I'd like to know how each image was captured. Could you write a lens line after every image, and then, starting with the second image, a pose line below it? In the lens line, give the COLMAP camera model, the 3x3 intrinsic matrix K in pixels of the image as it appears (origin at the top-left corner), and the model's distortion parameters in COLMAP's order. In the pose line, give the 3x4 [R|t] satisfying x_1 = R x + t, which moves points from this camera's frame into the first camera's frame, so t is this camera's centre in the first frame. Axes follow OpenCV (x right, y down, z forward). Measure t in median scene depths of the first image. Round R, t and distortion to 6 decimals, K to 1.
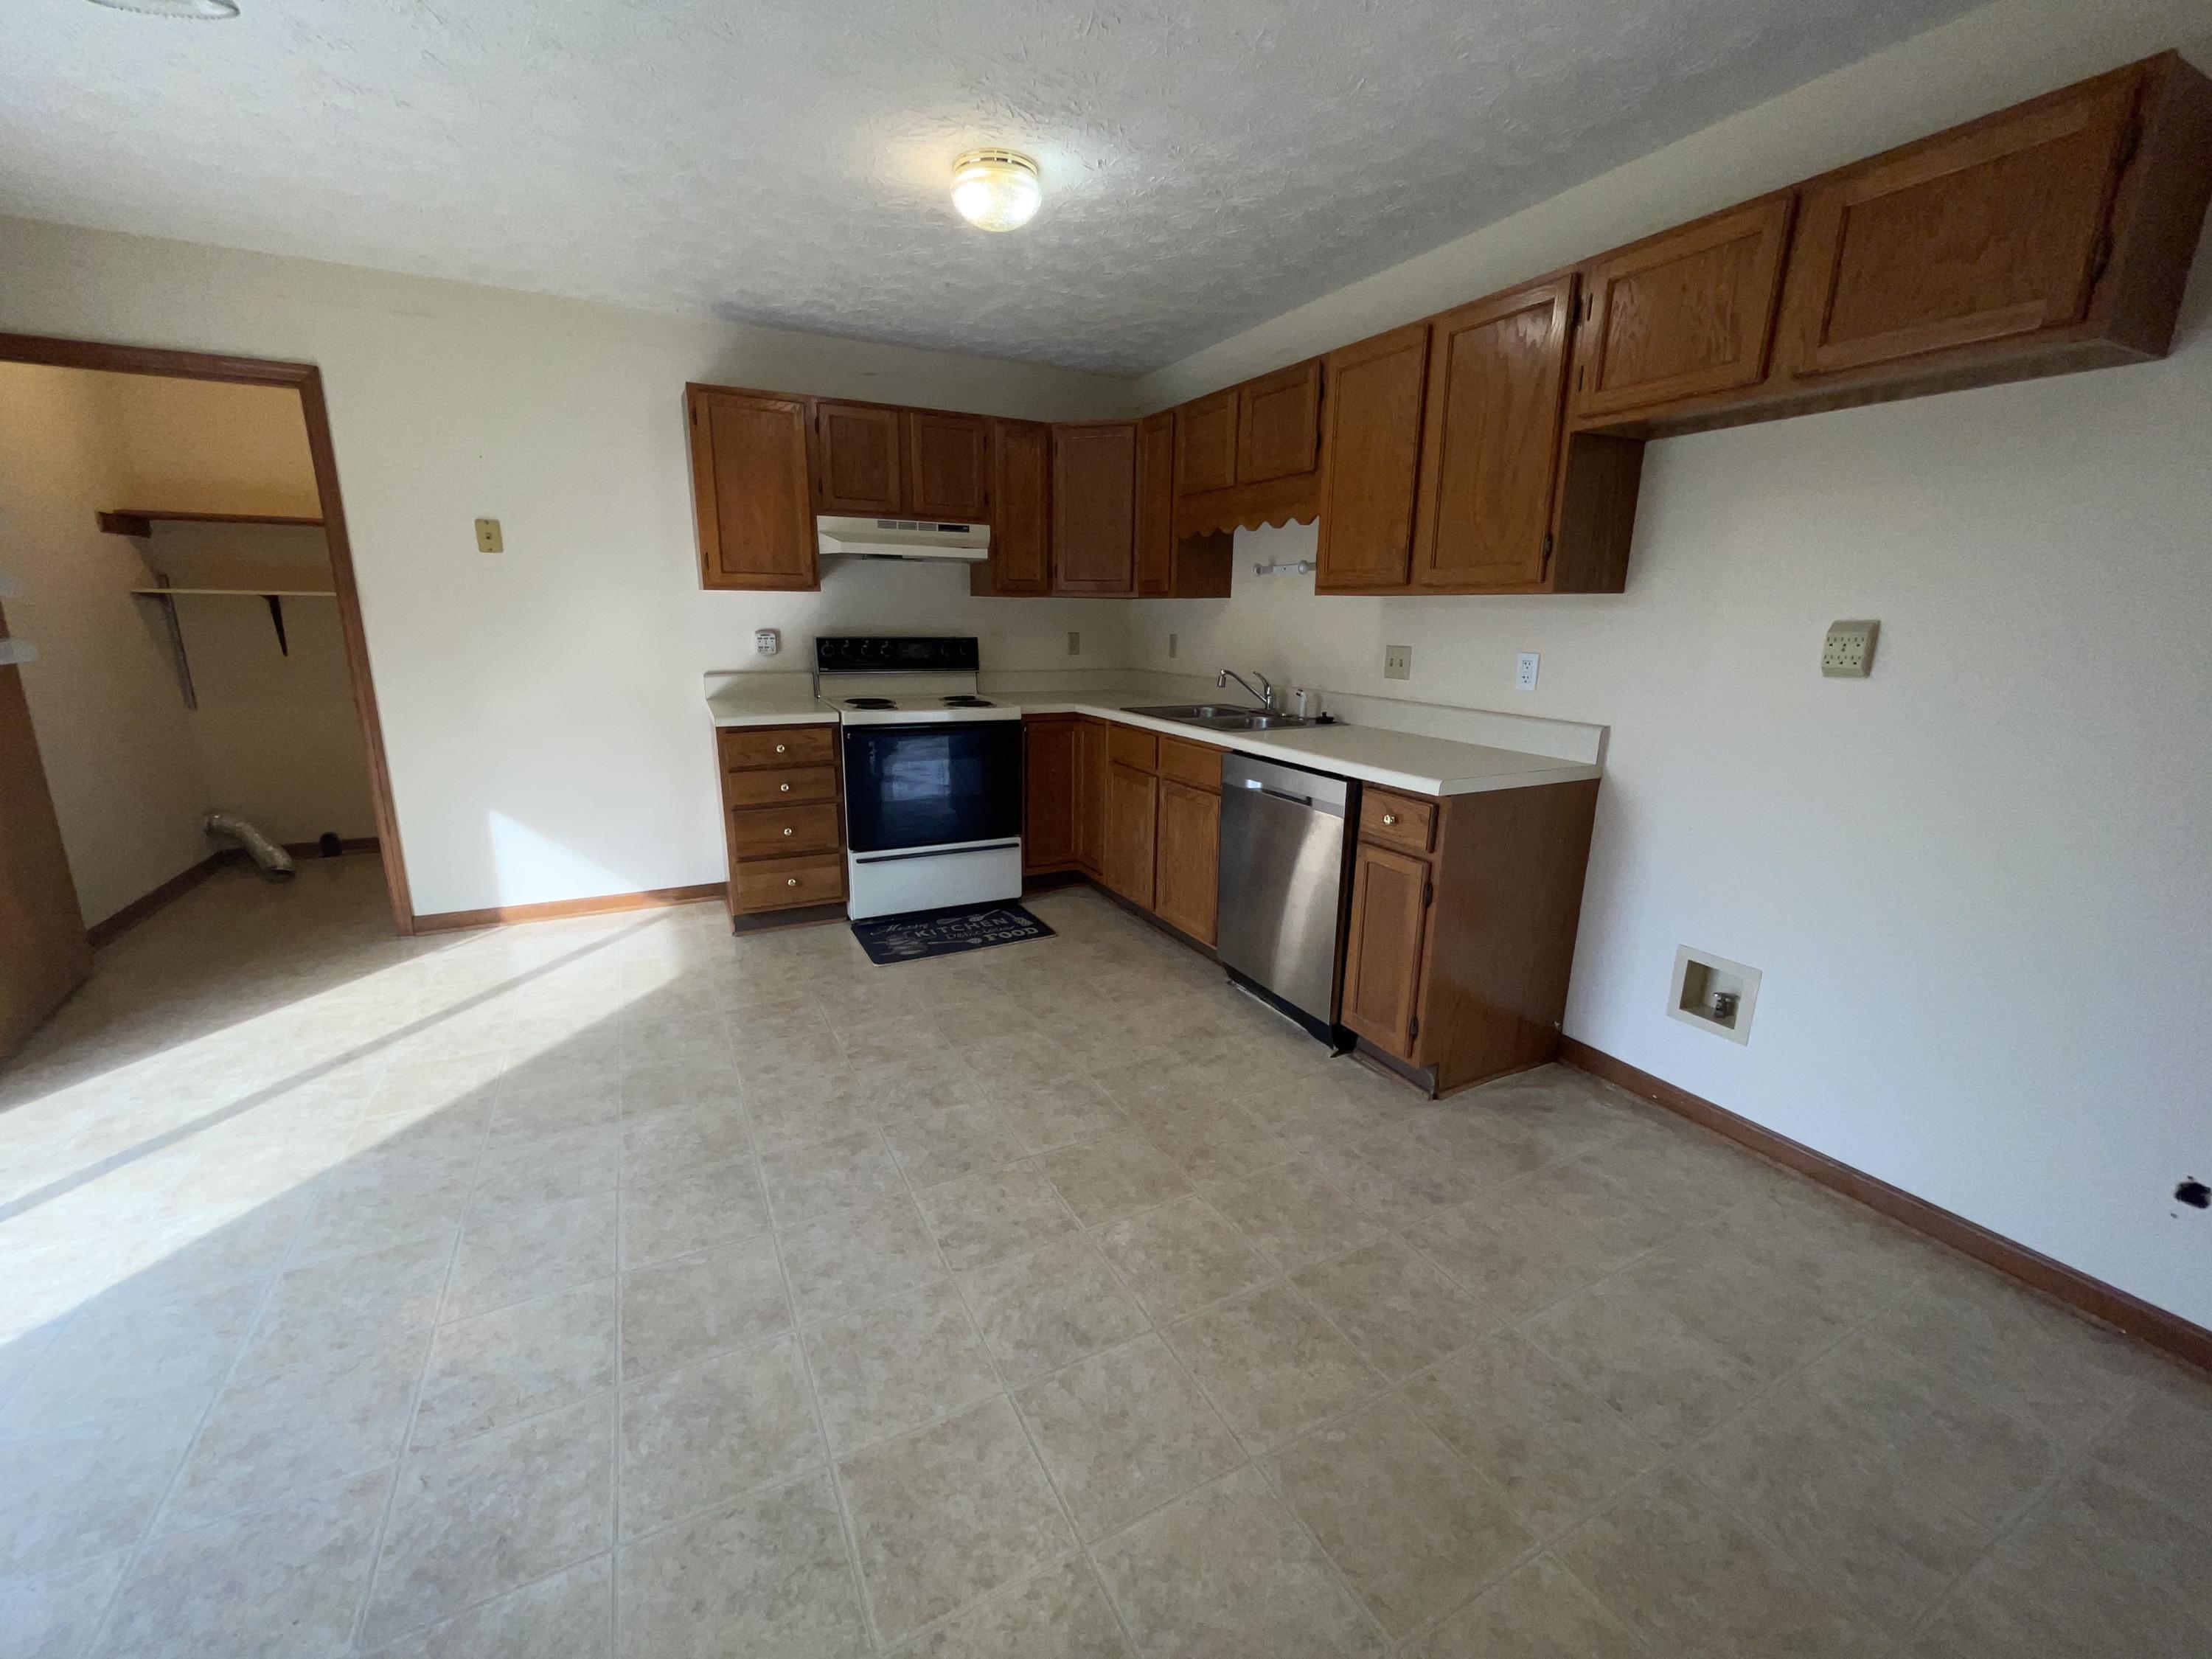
lens RADIAL K [[890.5, 0, 1097.8], [0, 890.5, 834.9], [0, 0, 1]] dist [-0.002649, 0.000341]
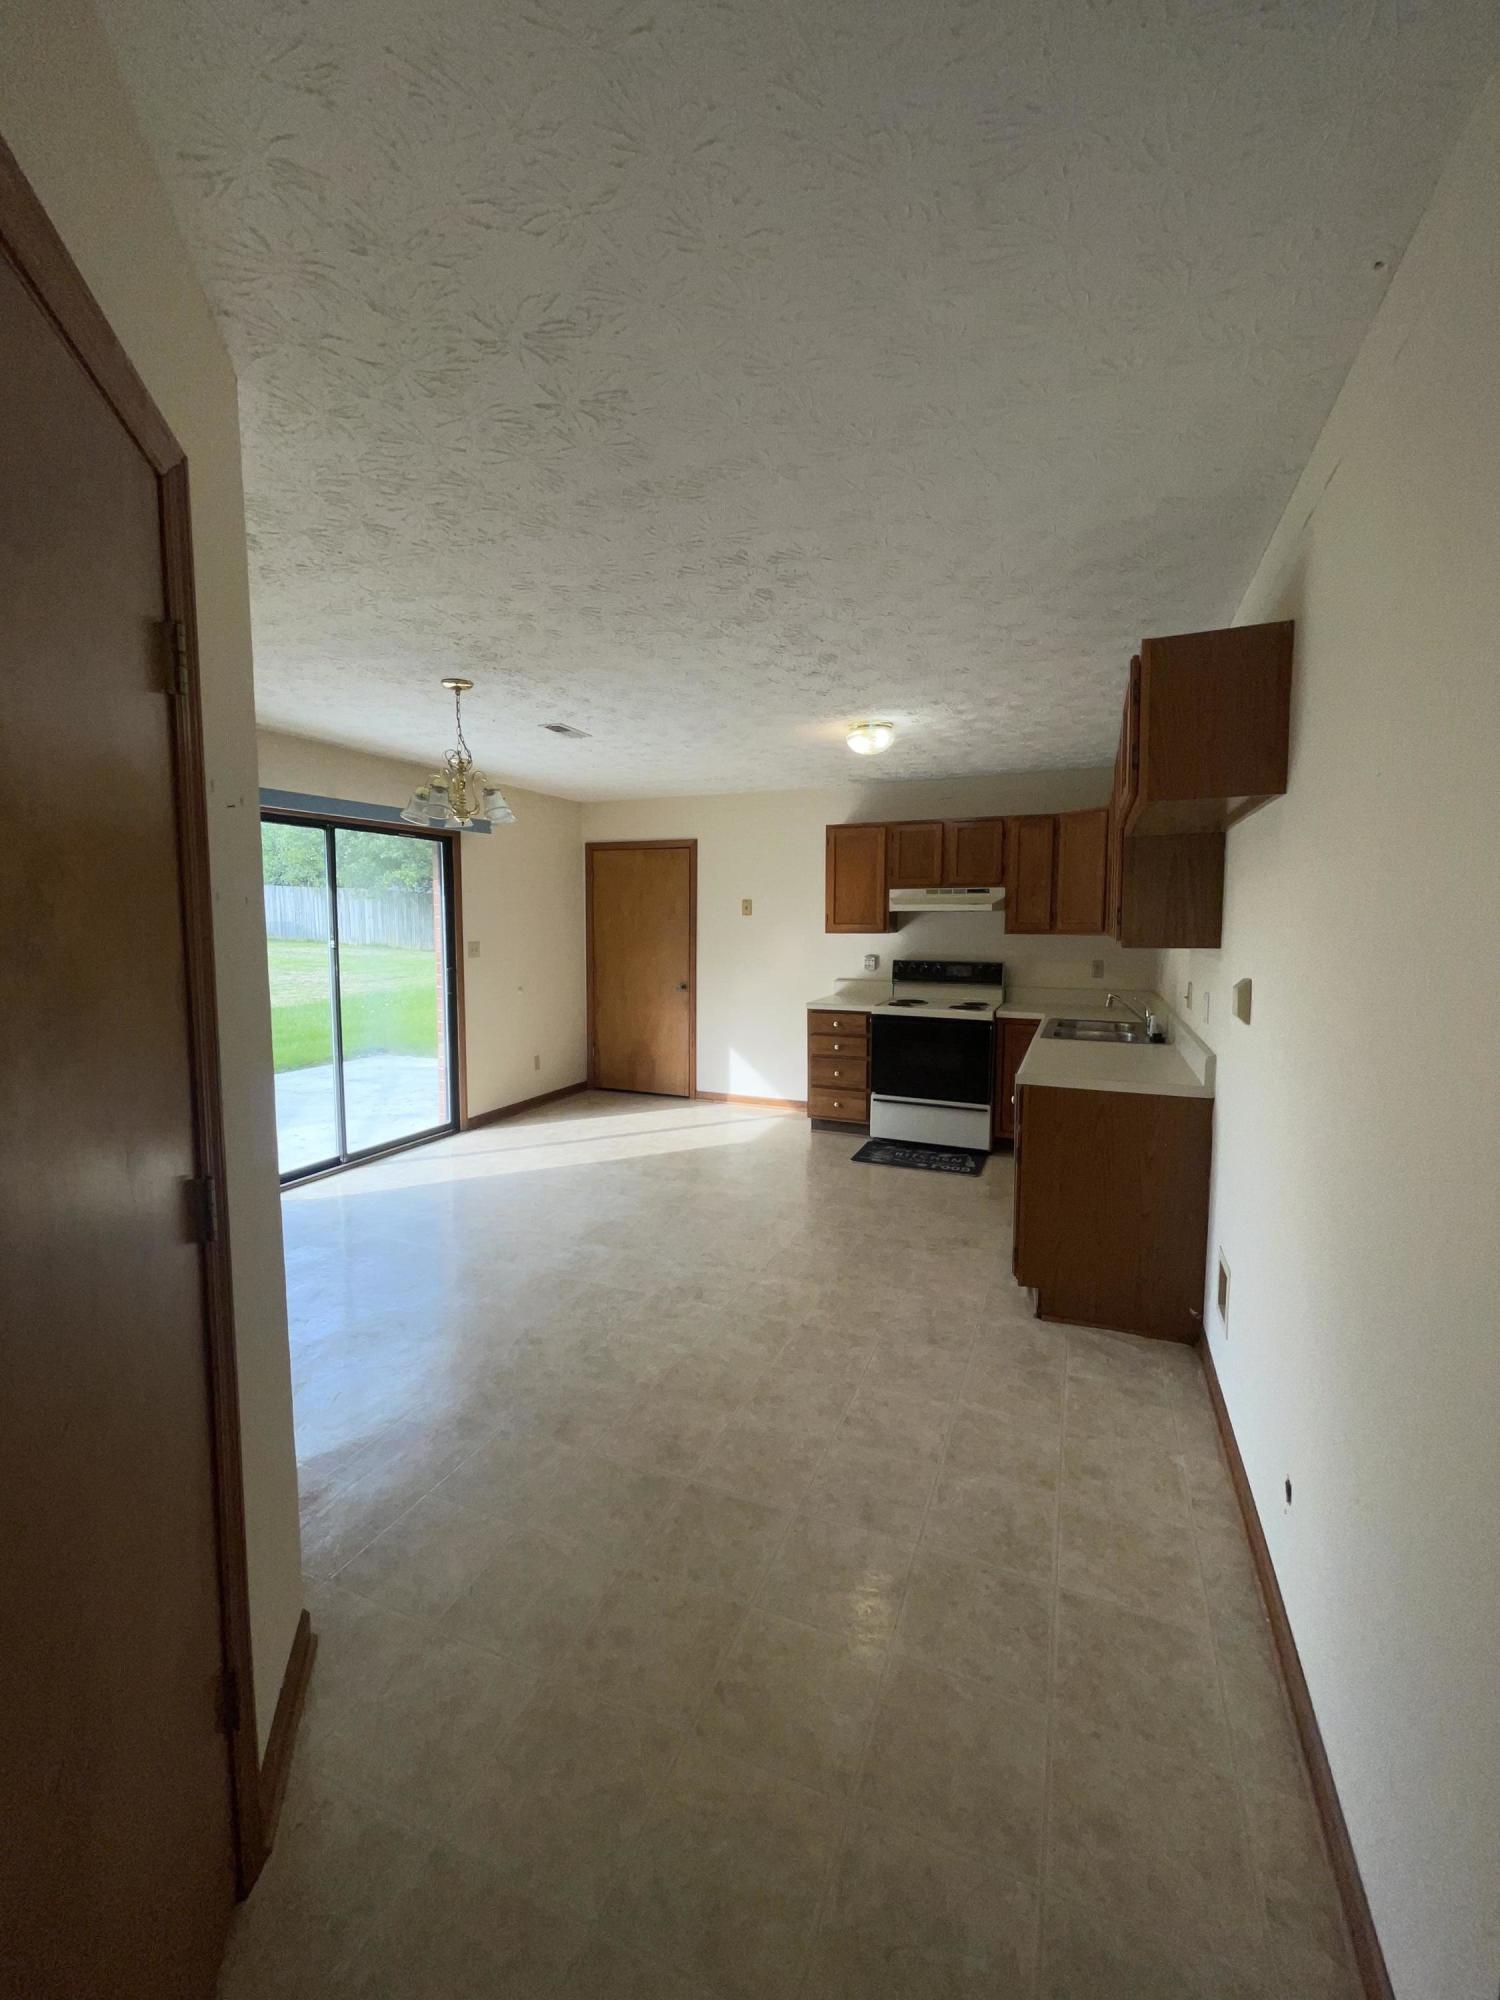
lens RADIAL K [[801.4, 0, 744.5], [0, 801.4, 991.3], [0, 0, 1]] dist [-0.000713, -0.000017]
pose [[0.641224, 0.055881, -0.765316, 0.764488], [-0.180689, 0.980297, -0.079812, -0.004663], [0.745777, 0.189462, 0.638687, -0.138550]]
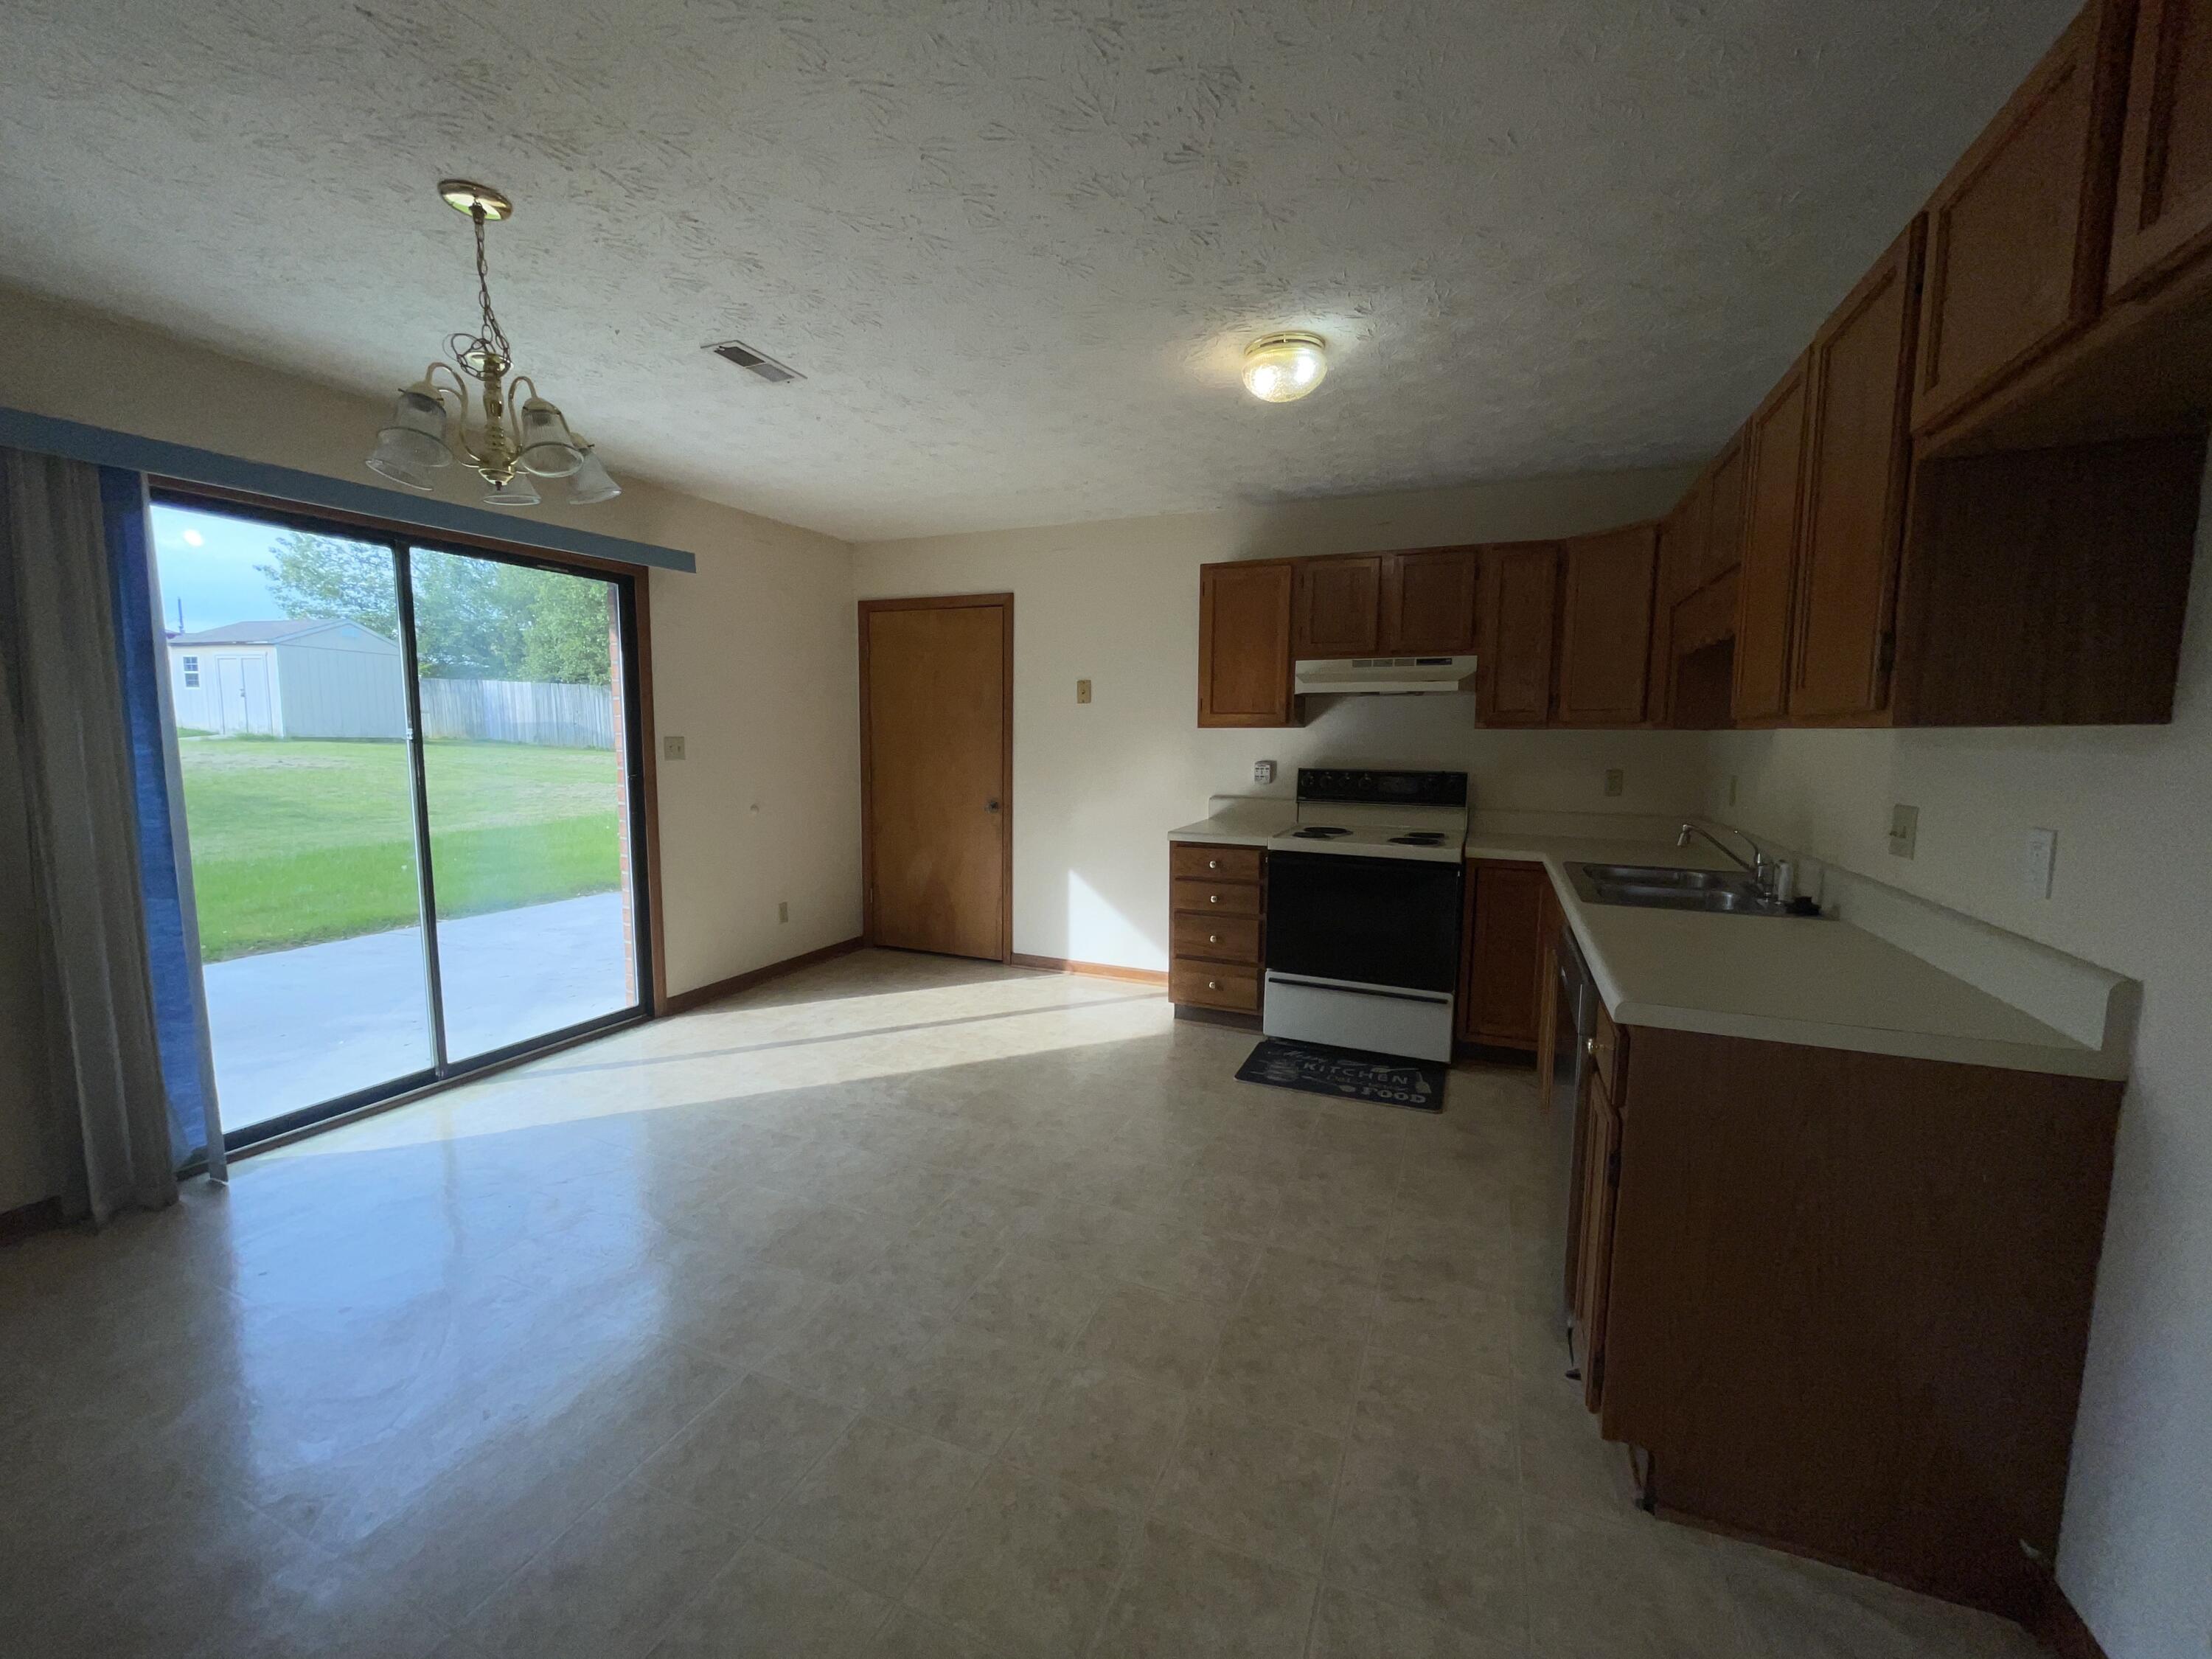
lens RADIAL K [[895.5, 0, 1096.9], [0, 895.5, 829.9], [0, 0, 1]] dist [-0.001860, 0.000442]
pose [[0.636457, 0.077188, -0.767440, 0.450525], [-0.187613, 0.980590, -0.056967, -0.051389], [0.748147, 0.180239, 0.638585, 0.170776]]
